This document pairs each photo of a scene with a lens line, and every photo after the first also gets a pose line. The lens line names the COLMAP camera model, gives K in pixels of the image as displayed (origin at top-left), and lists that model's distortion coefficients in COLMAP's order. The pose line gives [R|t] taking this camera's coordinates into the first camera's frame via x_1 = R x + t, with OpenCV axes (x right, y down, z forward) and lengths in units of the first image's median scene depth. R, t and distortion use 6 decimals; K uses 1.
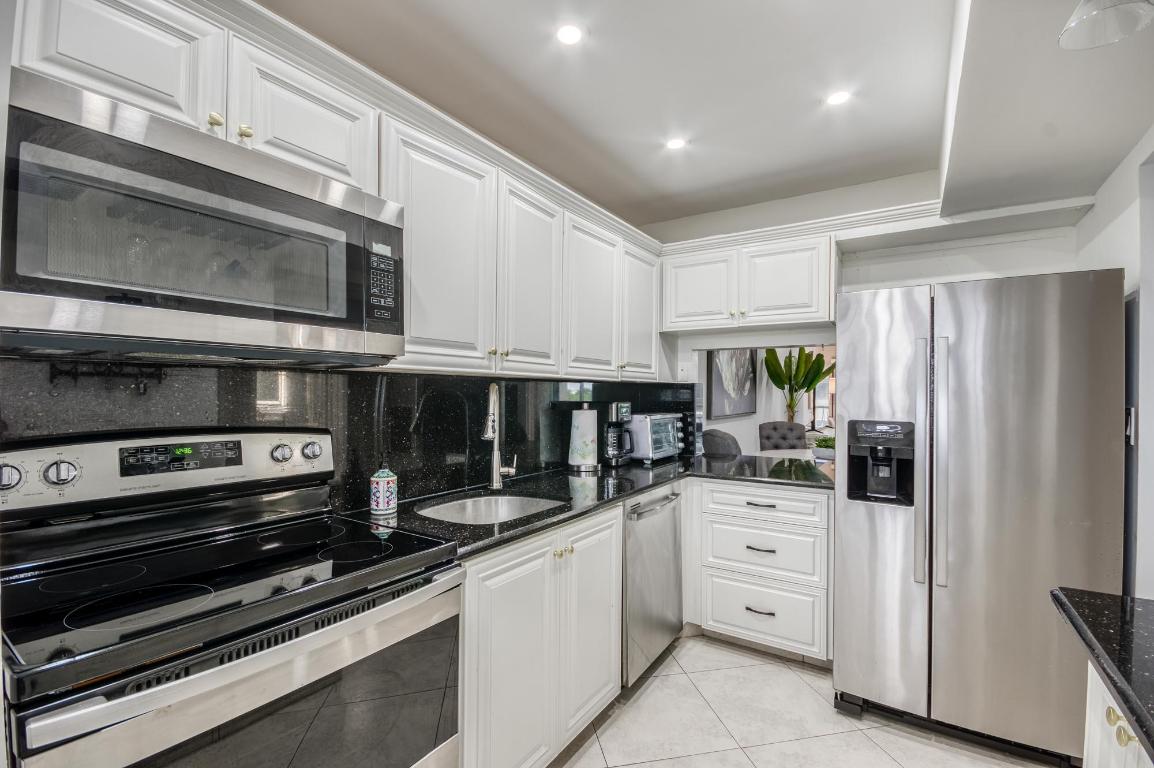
lens RADIAL K [[511.7, 0, 578.2], [0, 511.7, 391.2], [0, 0, 1]] dist [-0.001454, -0.000245]
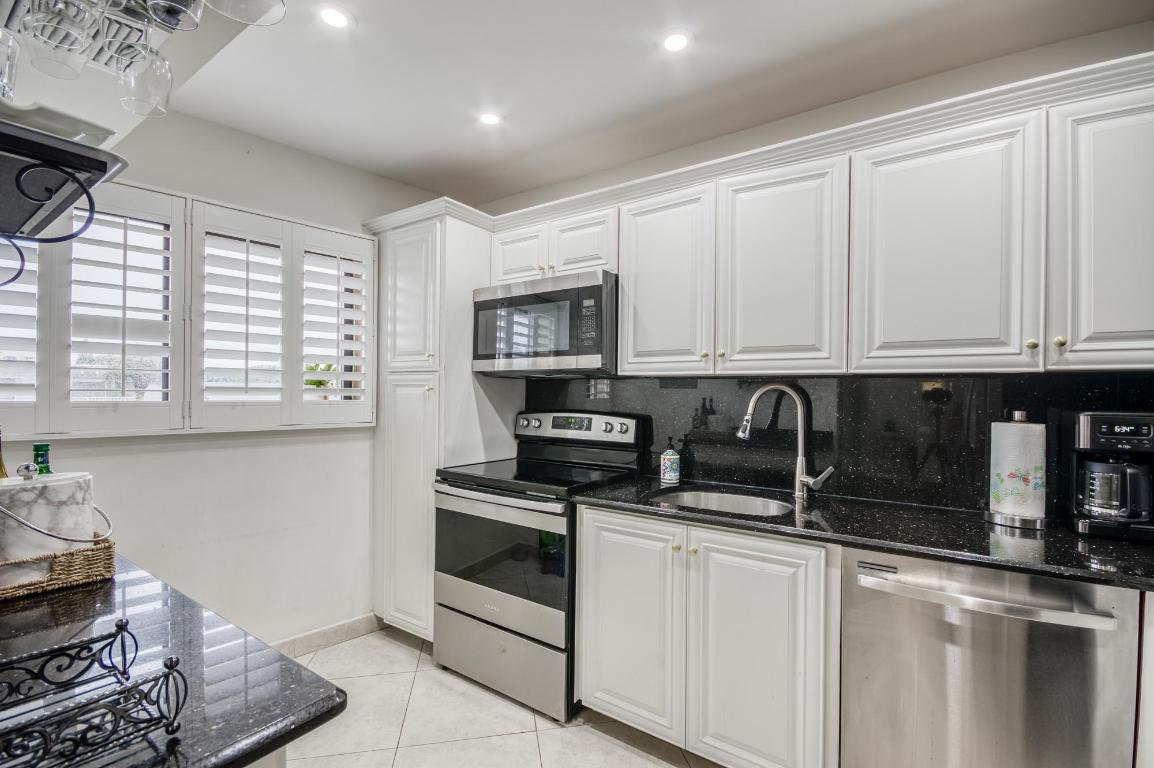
lens RADIAL K [[511.7, 0, 578.2], [0, 511.7, 391.2], [0, 0, 1]] dist [-0.001454, -0.000245]
pose [[-0.024343, -0.003274, -0.999698, 0.953729], [-0.000786, 0.999994, -0.003255, 0.004518], [0.999703, 0.000707, -0.024345, 0.783907]]
